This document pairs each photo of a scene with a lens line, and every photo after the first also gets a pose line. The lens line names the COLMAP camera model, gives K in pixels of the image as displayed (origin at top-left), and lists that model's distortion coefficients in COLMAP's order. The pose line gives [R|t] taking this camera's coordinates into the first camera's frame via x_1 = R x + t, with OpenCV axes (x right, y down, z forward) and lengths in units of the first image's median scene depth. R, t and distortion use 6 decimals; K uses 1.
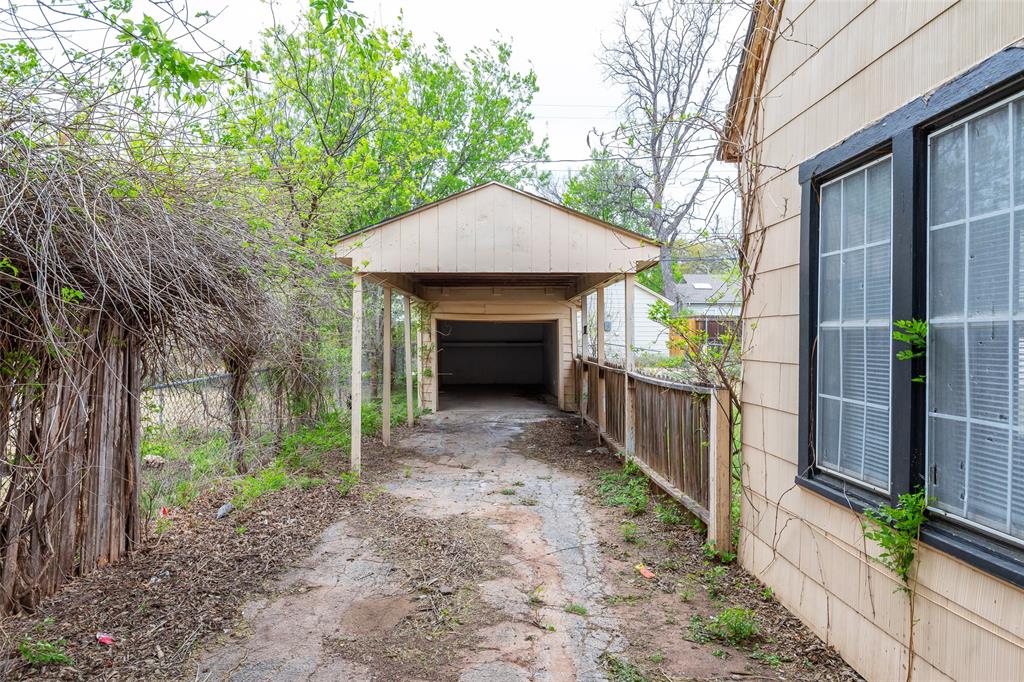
lens RADIAL K [[700.2, 0, 511.6], [0, 700.2, 338.4], [0, 0, 1]] dist [0.000070, -0.000032]
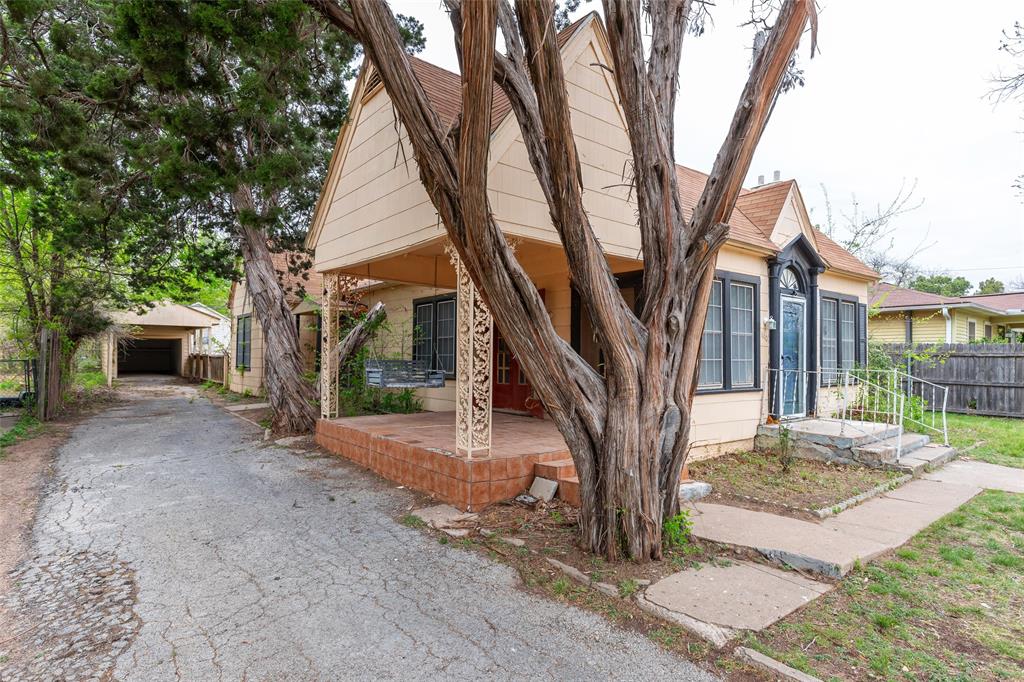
lens RADIAL K [[560.1, 0, 518.1], [0, 560.1, 347.3], [0, 0, 1]] dist [0.005106, 0.001259]
pose [[0.807950, 0.008346, 0.589192, -0.150174], [-0.007490, 0.999964, -0.003893, 0.003345], [-0.589203, -0.001267, 0.807984, -1.367059]]
